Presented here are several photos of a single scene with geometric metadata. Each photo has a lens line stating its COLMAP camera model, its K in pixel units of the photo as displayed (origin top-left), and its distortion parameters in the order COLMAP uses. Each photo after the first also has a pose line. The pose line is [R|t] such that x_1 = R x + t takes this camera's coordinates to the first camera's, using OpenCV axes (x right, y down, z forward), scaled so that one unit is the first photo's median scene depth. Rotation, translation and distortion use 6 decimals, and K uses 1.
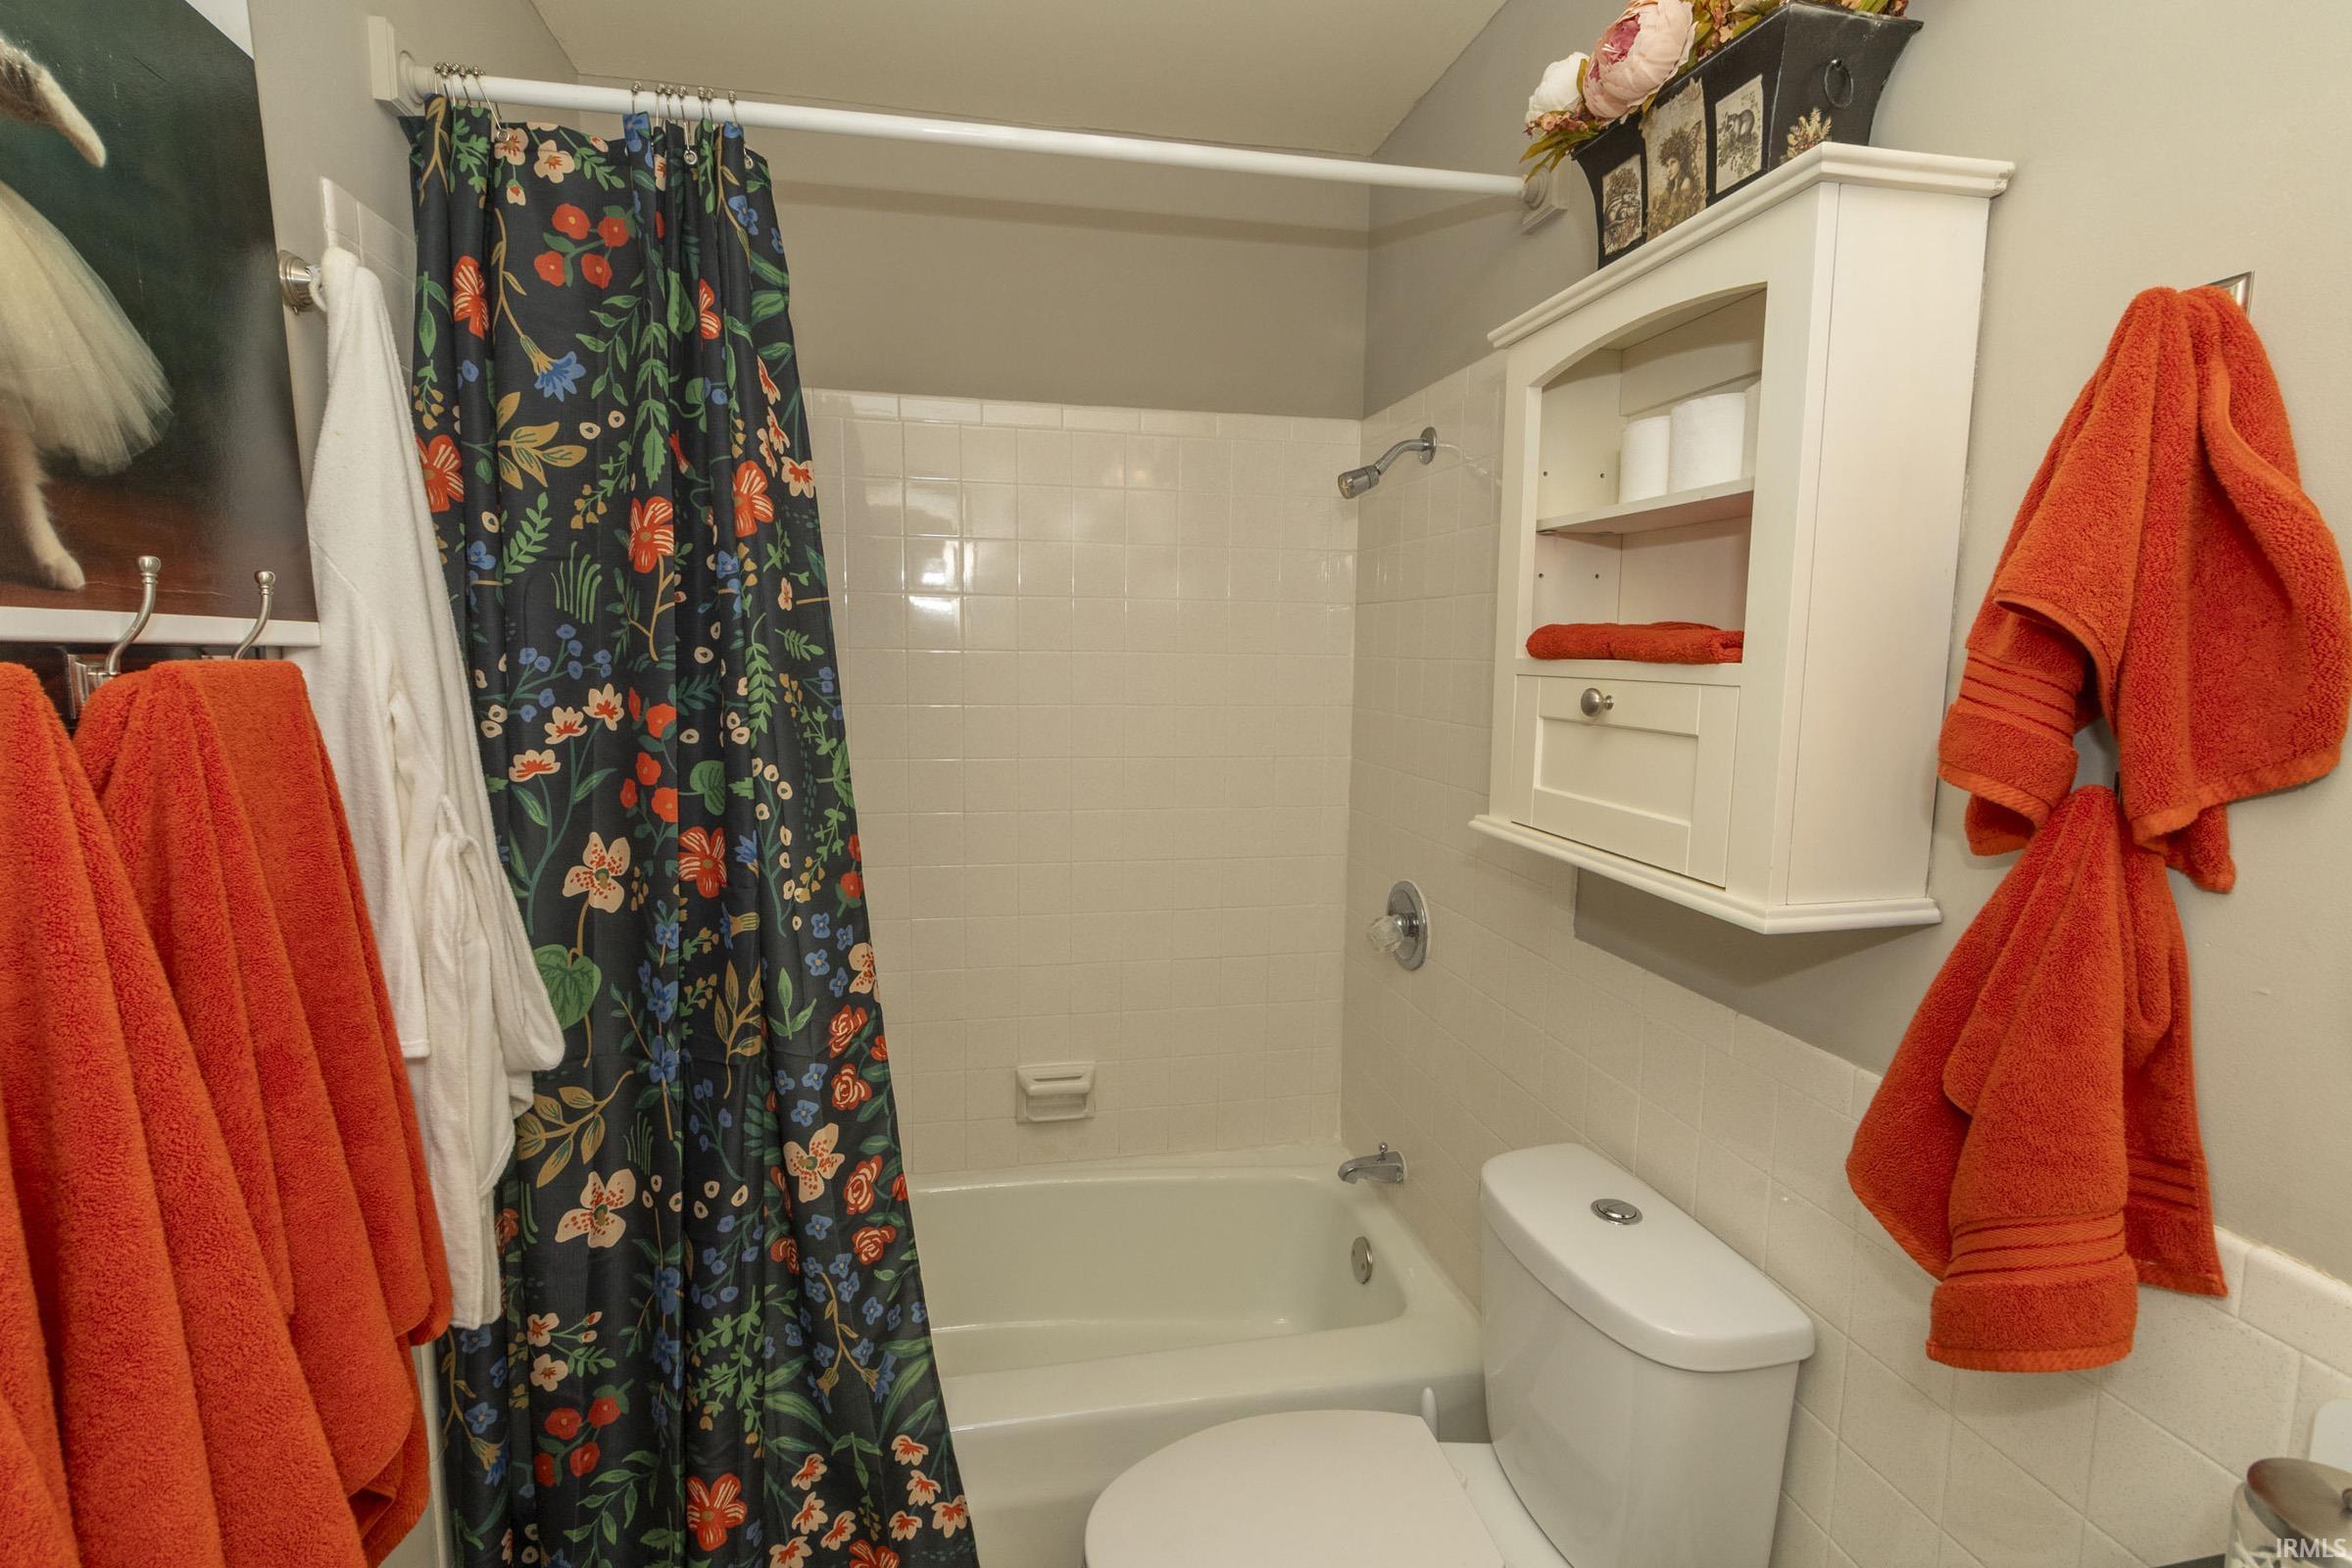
lens RADIAL K [[1063.5, 0, 1074.9], [0, 1063.5, 772.2], [0, 0, 1]] dist [0.000952, -0.009006]
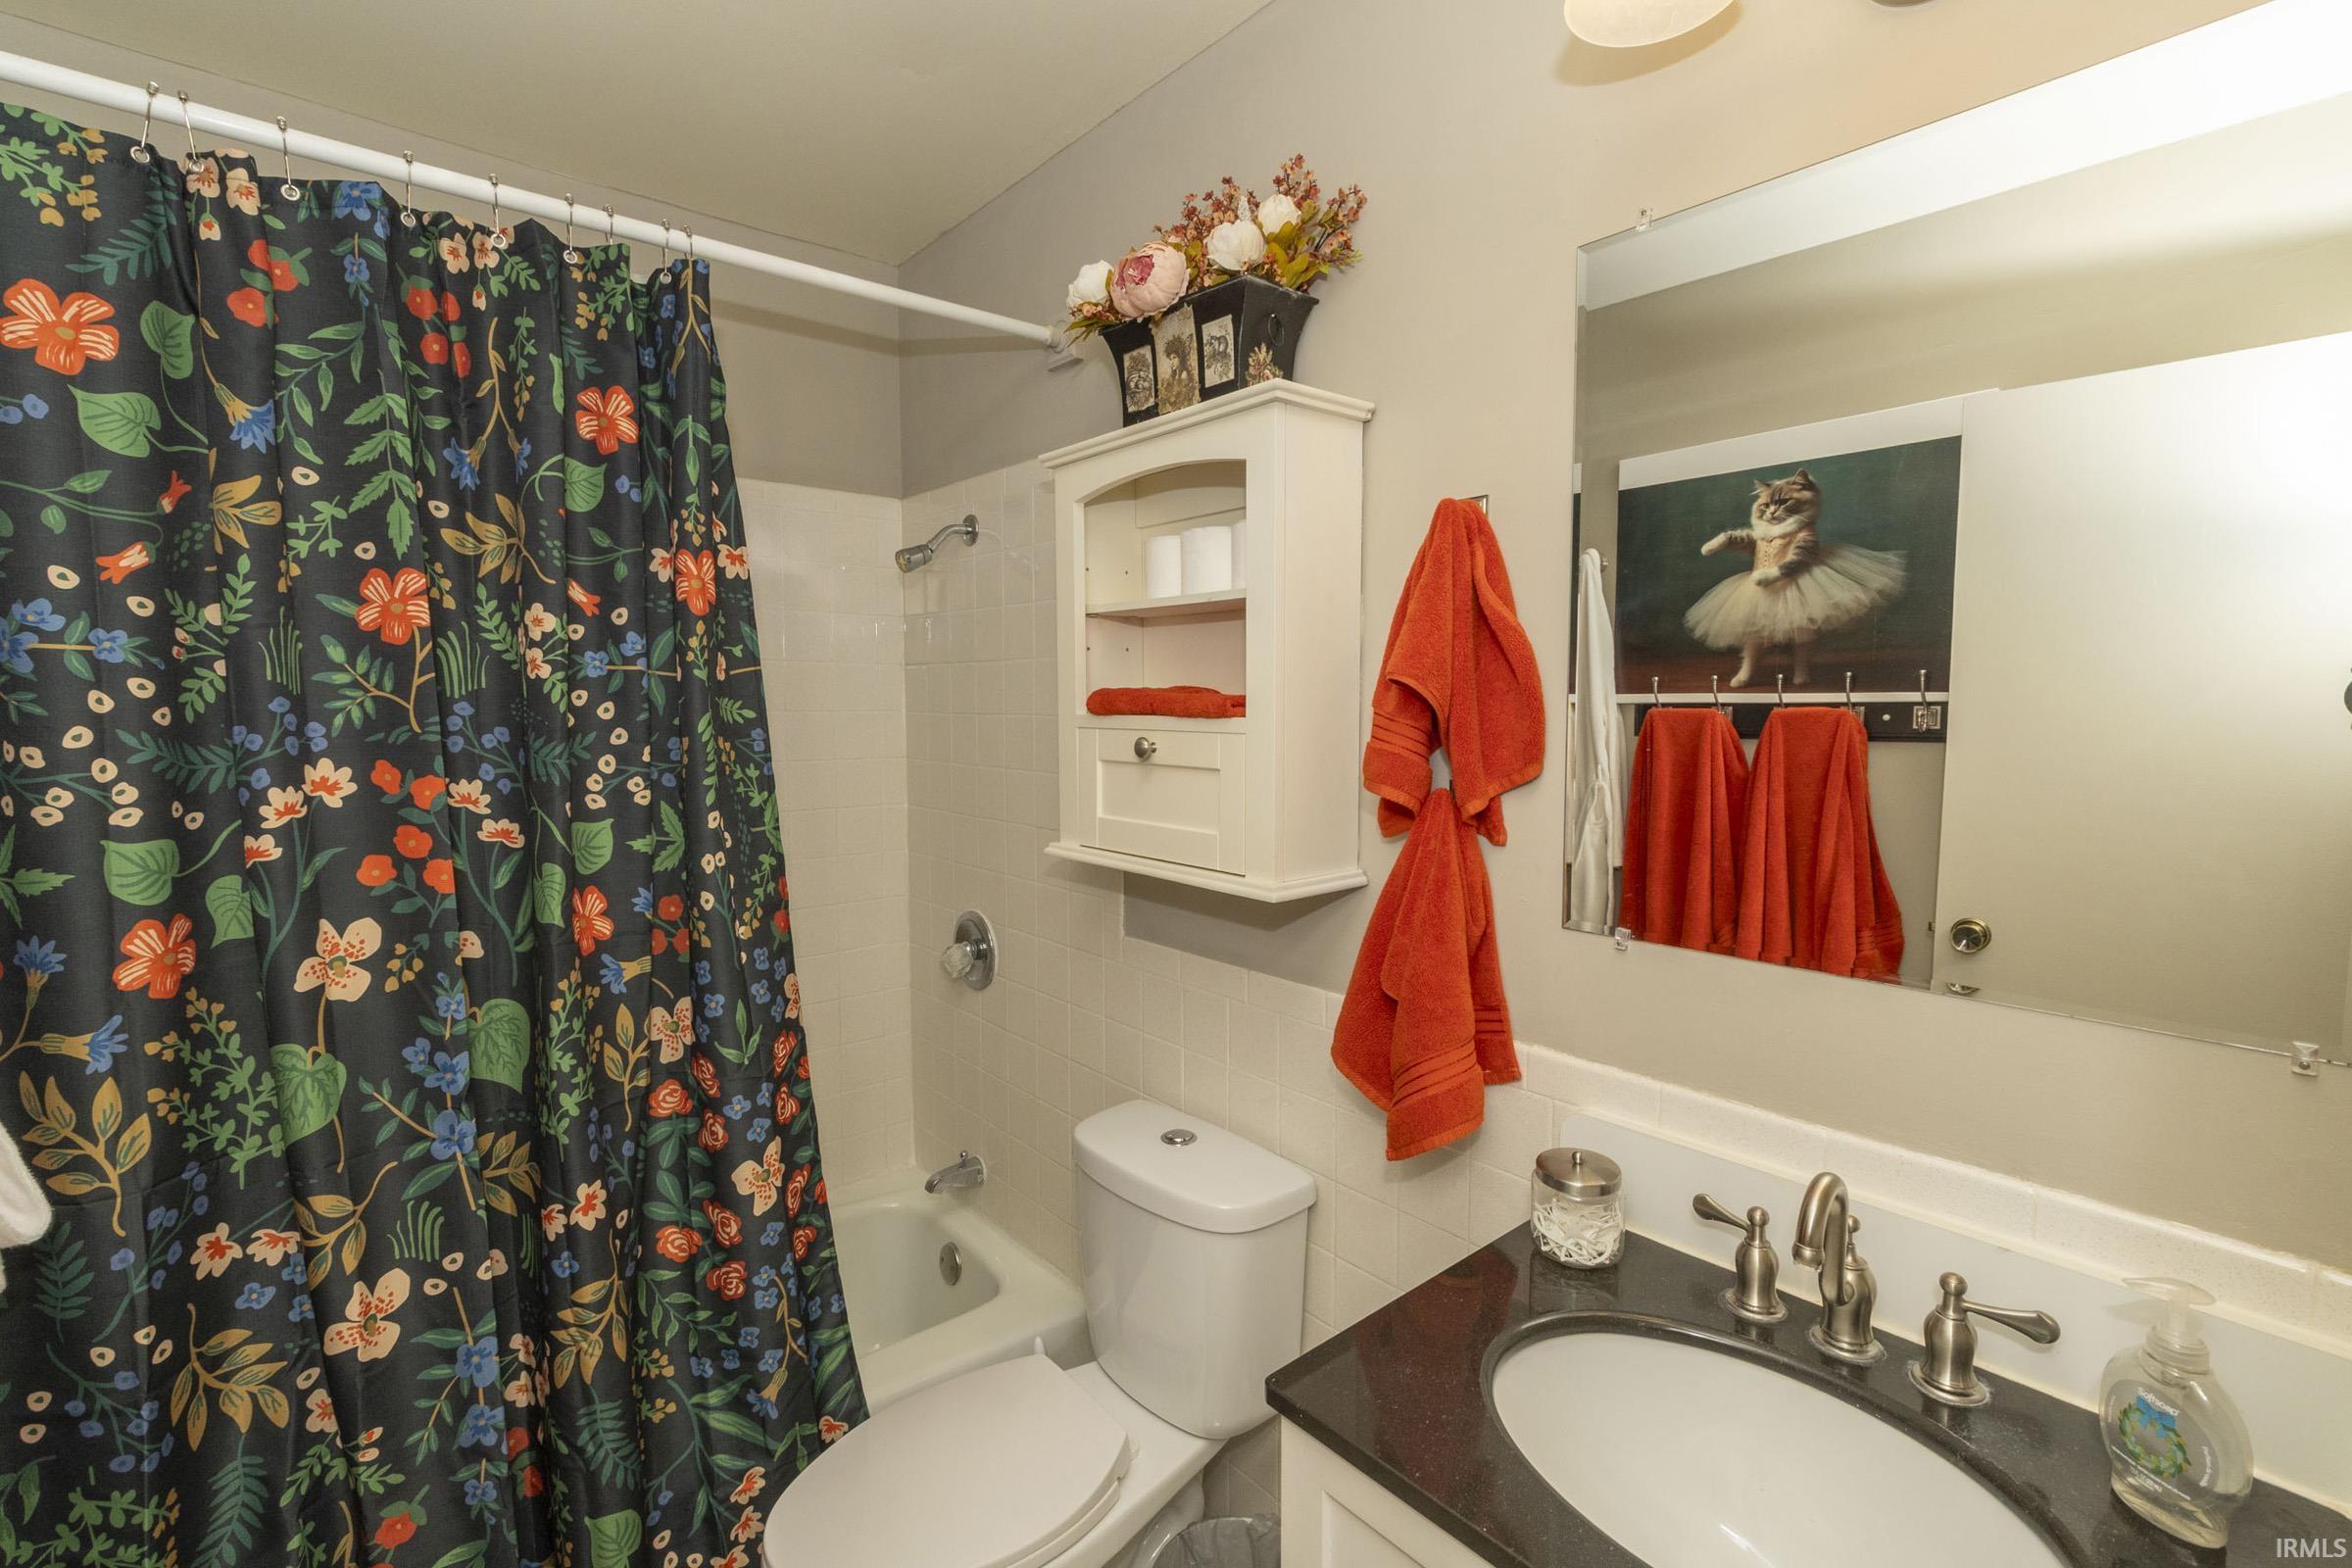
lens RADIAL K [[1047.6, 0, 1174.3], [0, 1047.6, 773.9], [0, 0, 1]] dist [-0.000415, -0.000775]
pose [[0.836055, -0.043526, 0.546916, -0.262636], [0.068005, 0.997382, -0.024582, 0.002018], [-0.544415, 0.057745, 0.836826, -0.144791]]
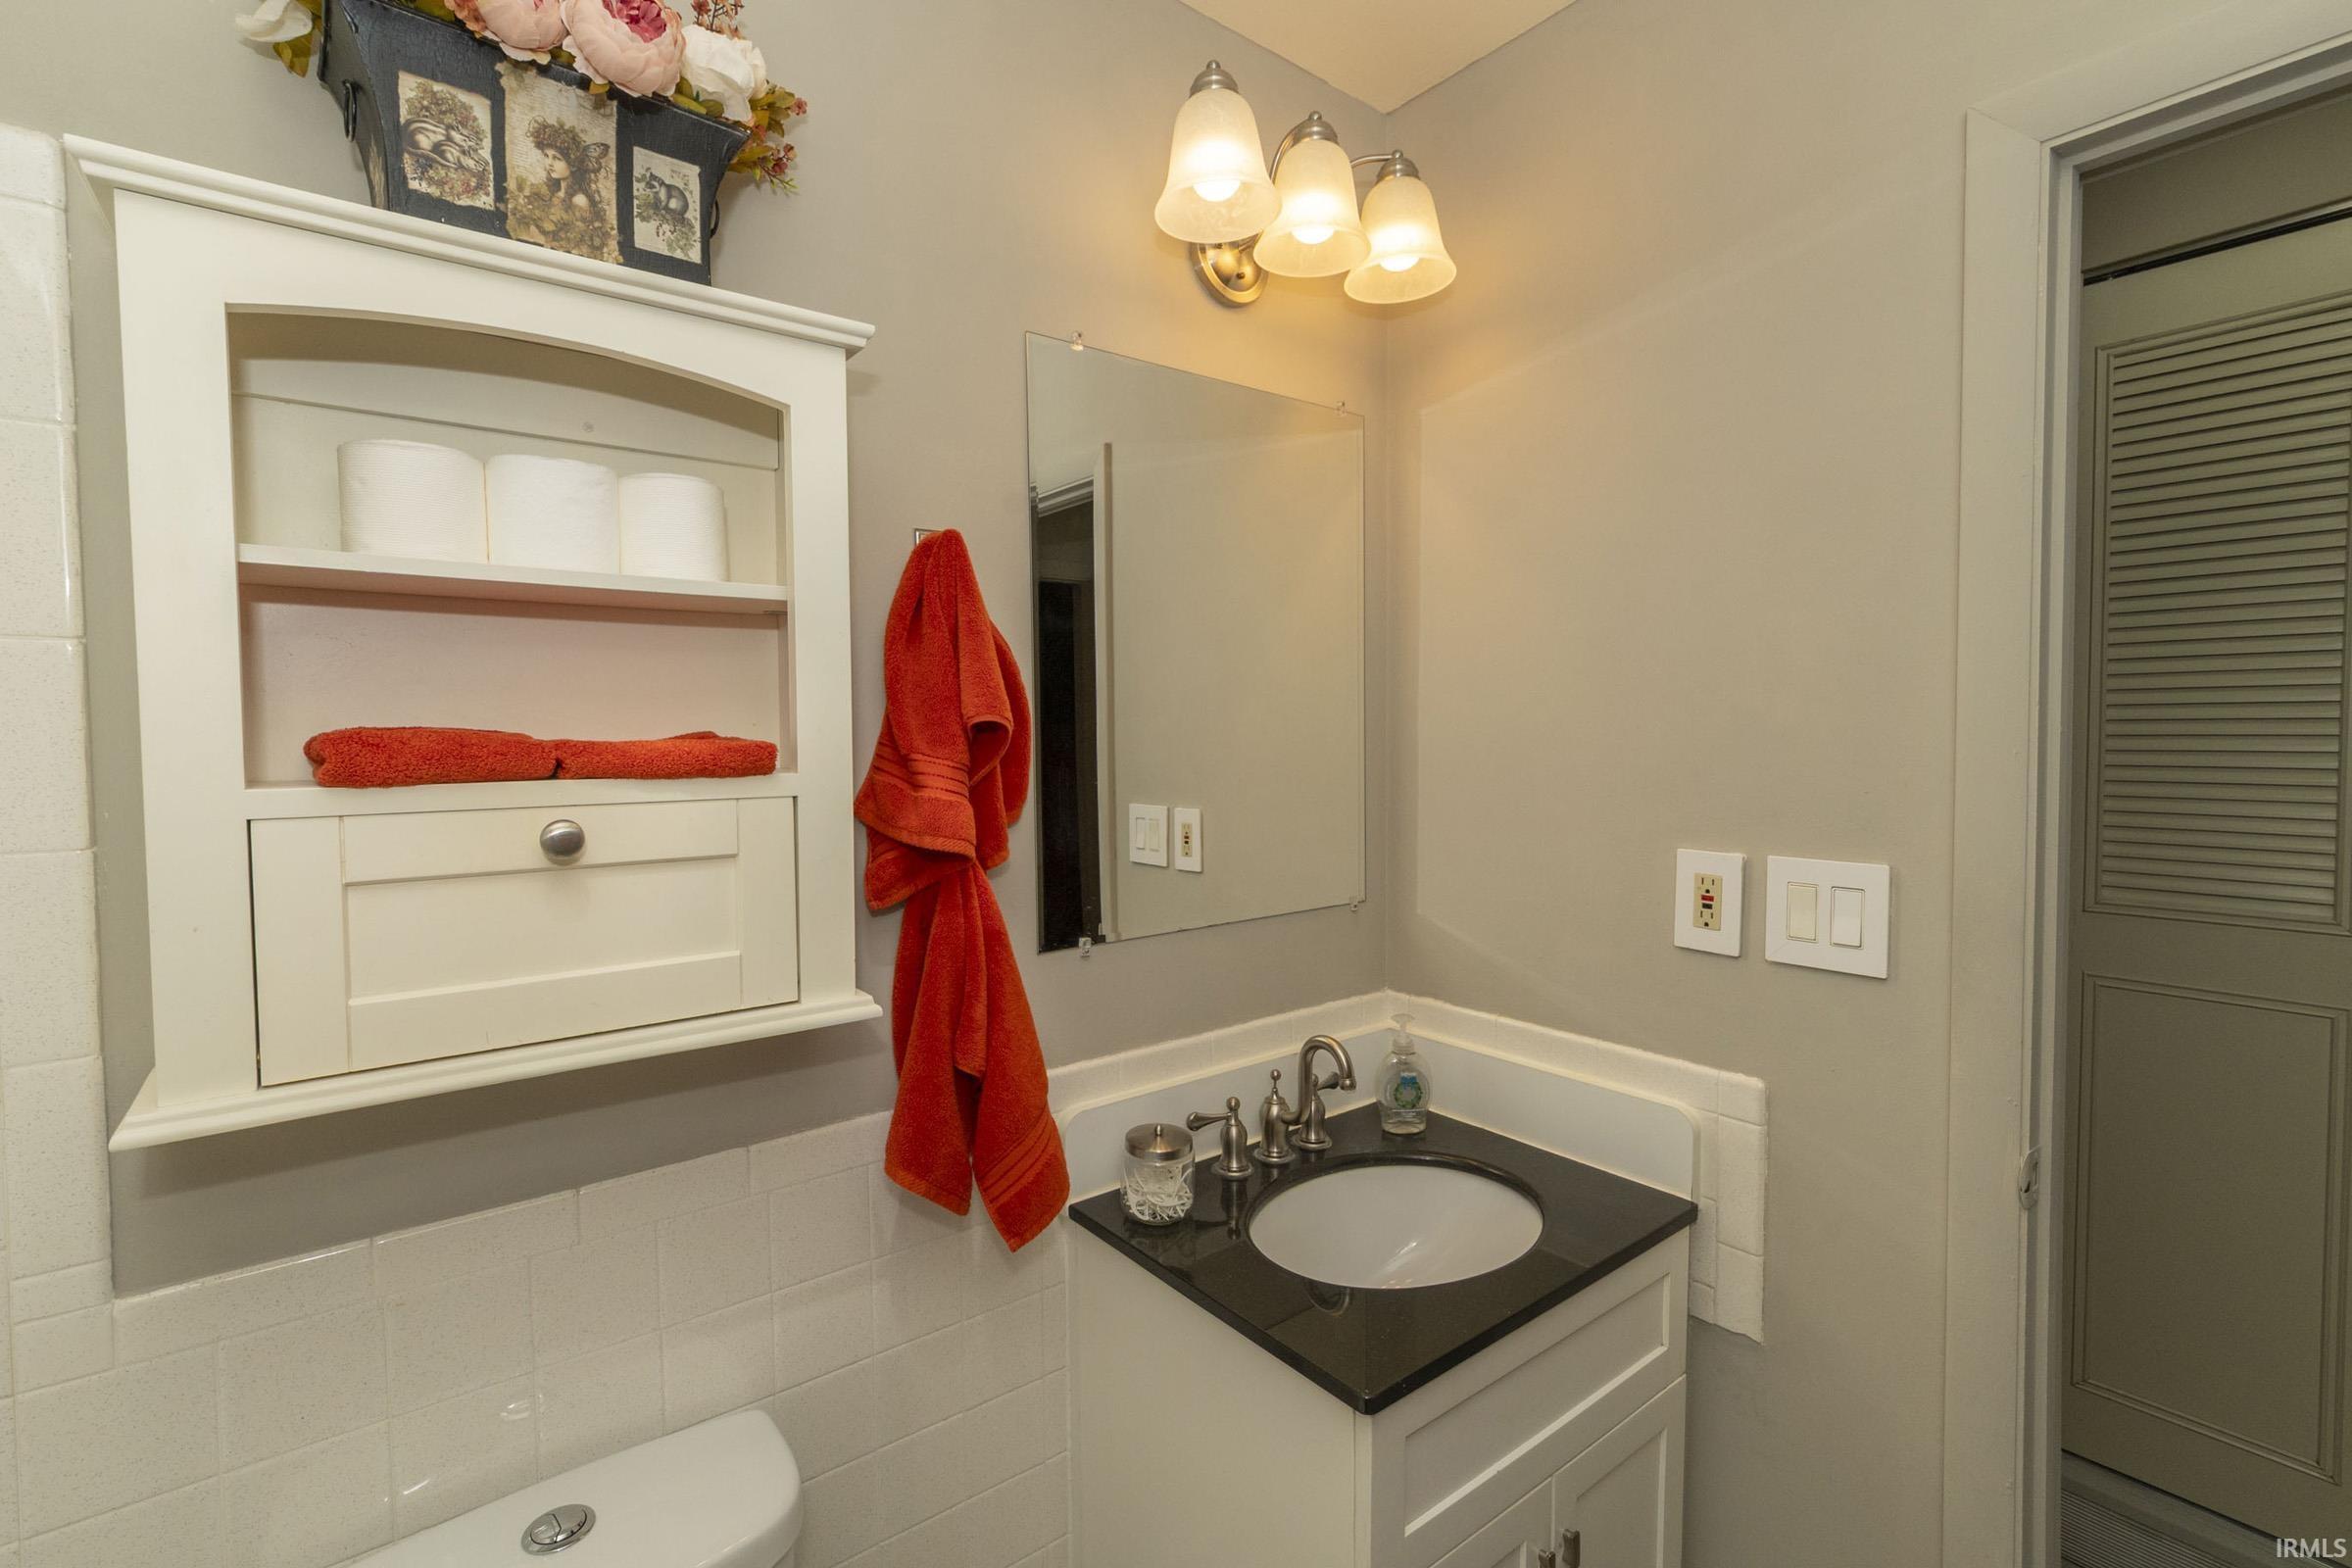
lens RADIAL K [[1047.6, 0, 1174.3], [0, 1047.6, 773.9], [0, 0, 1]] dist [-0.000415, -0.000775]
pose [[-0.518777, -0.021554, 0.854638, -0.453656], [0.118102, 0.988290, 0.096614, -0.173285], [-0.846713, 0.151056, -0.510156, 1.353995]]
